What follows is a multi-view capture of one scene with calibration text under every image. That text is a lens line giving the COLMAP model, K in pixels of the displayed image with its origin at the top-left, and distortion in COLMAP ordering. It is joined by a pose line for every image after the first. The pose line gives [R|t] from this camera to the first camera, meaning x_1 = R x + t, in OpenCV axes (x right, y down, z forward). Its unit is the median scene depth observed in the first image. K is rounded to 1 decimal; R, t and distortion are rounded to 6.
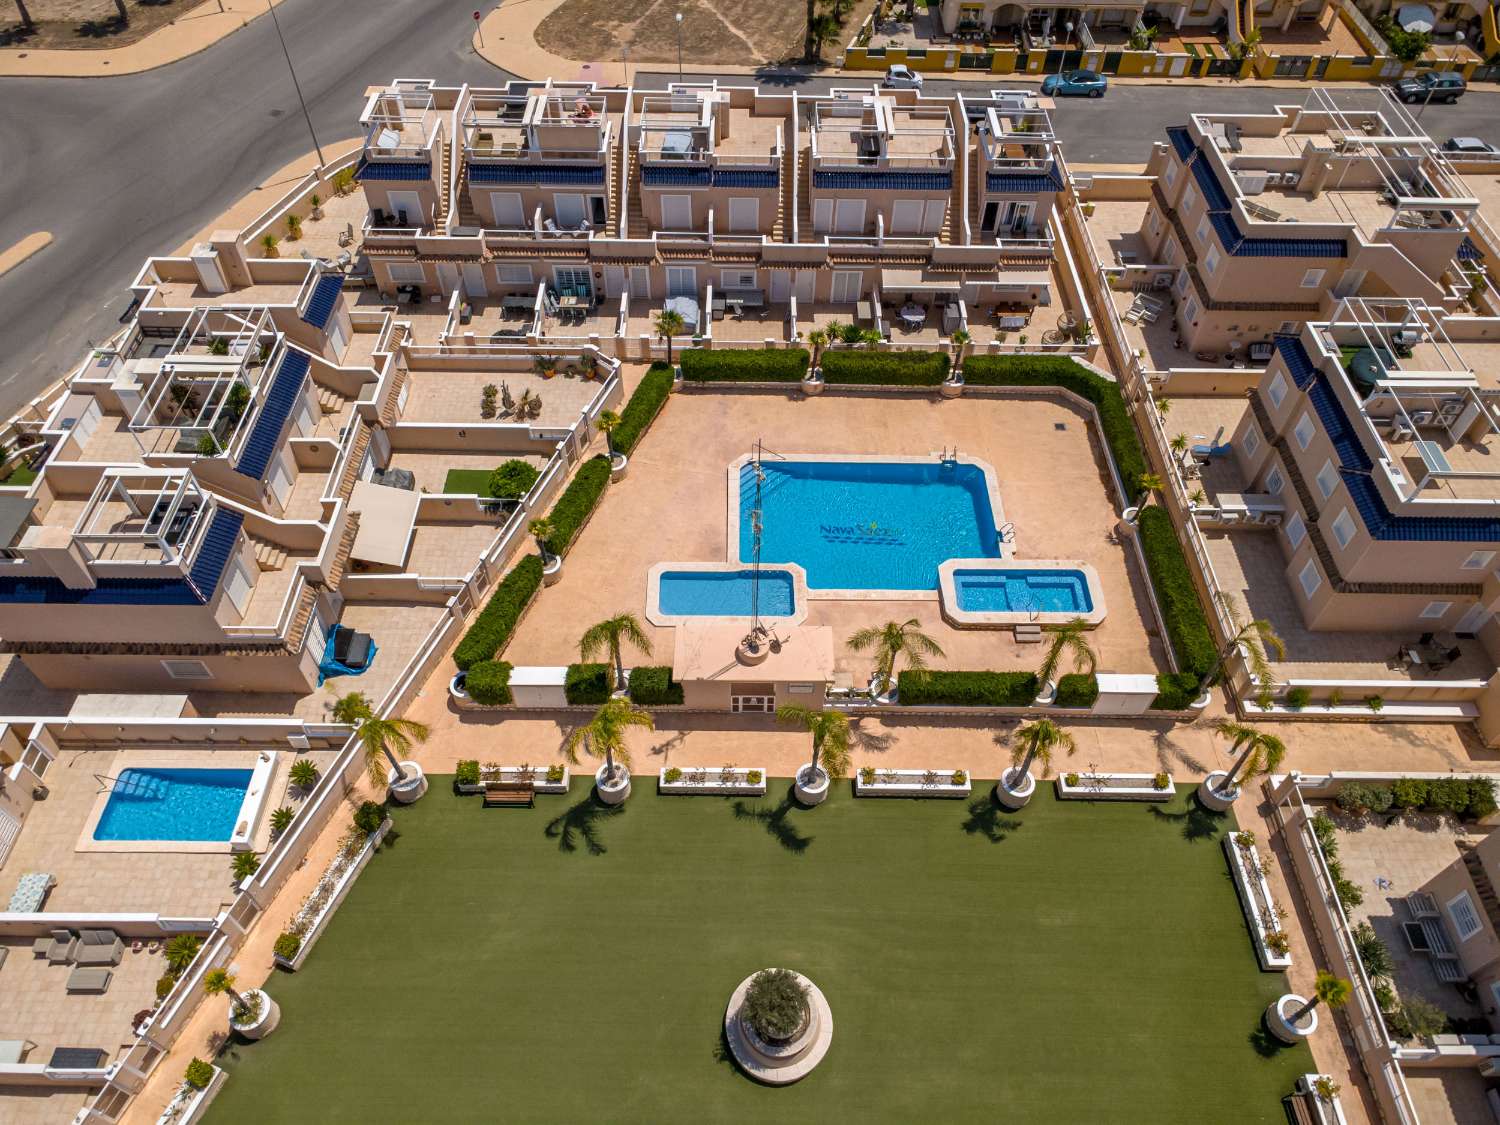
lens RADIAL K [[1043.6, 0, 750.0], [0, 1043.6, 562.5], [0, 0, 1]] dist [0.003867, 0.001582]
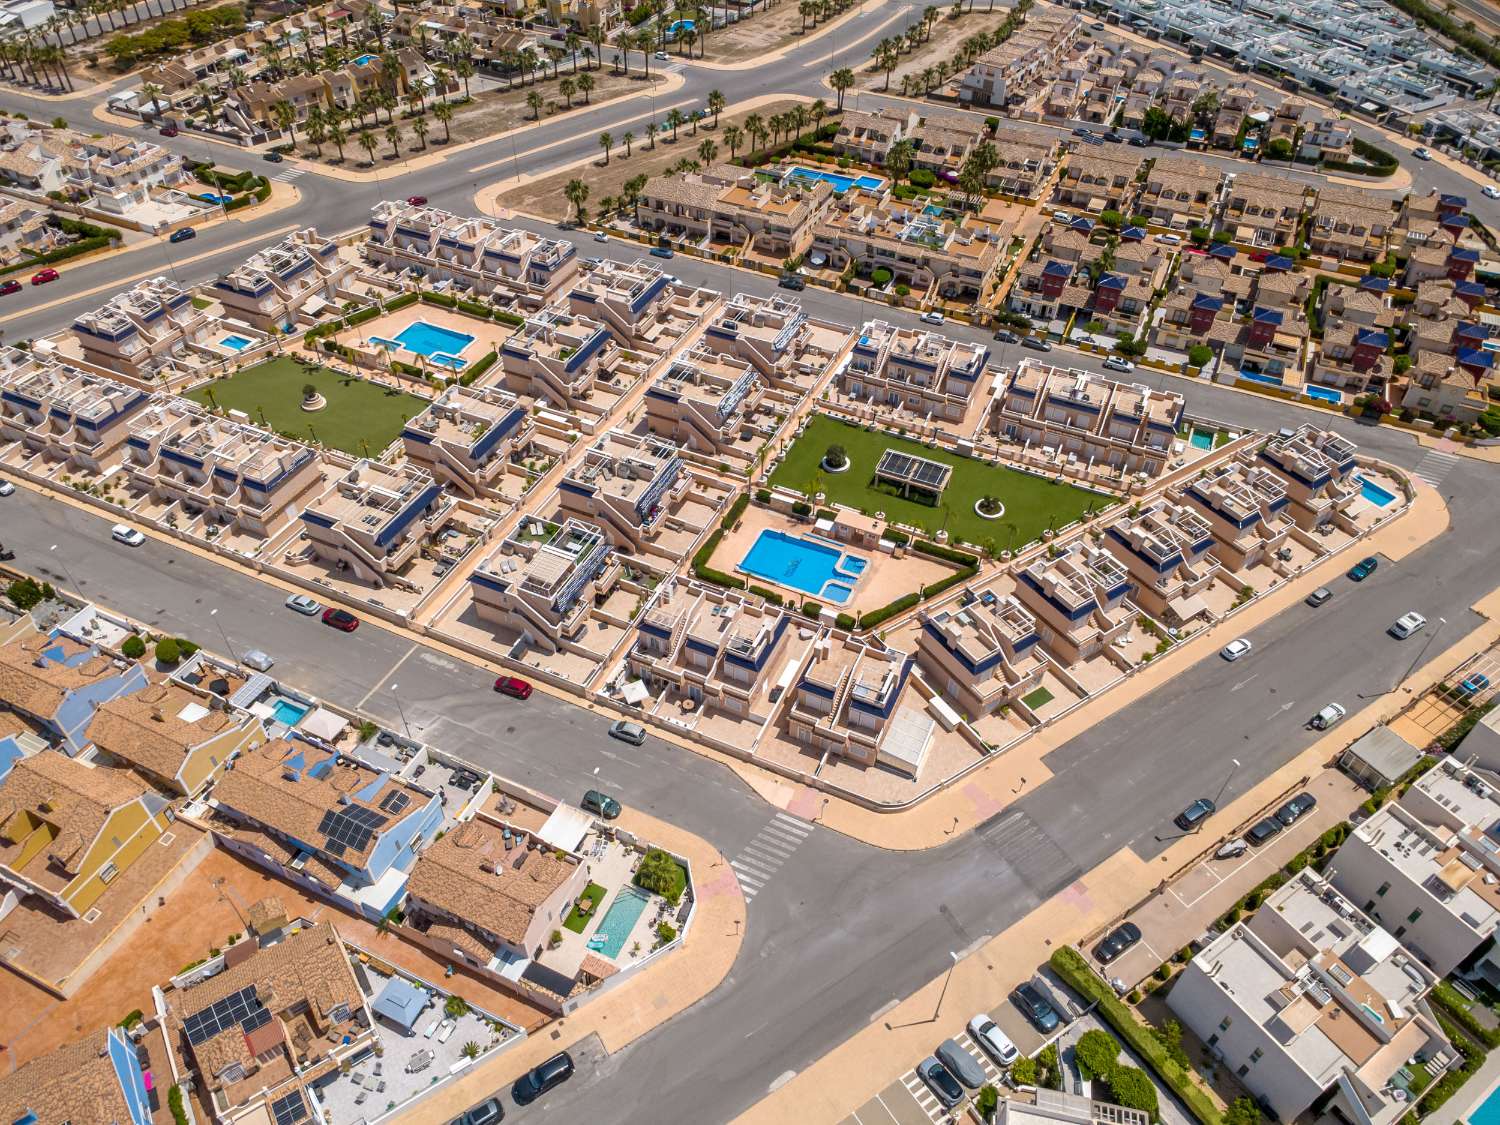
lens RADIAL K [[1043.6, 0, 750.0], [0, 1043.6, 562.5], [0, 0, 1]] dist [0.003867, 0.001582]
pose [[0.908024, 0.287575, -0.304620, 2.158887], [-0.324343, 0.942821, -0.076752, 0.533755], [0.265130, 0.168494, 0.949376, -1.744181]]
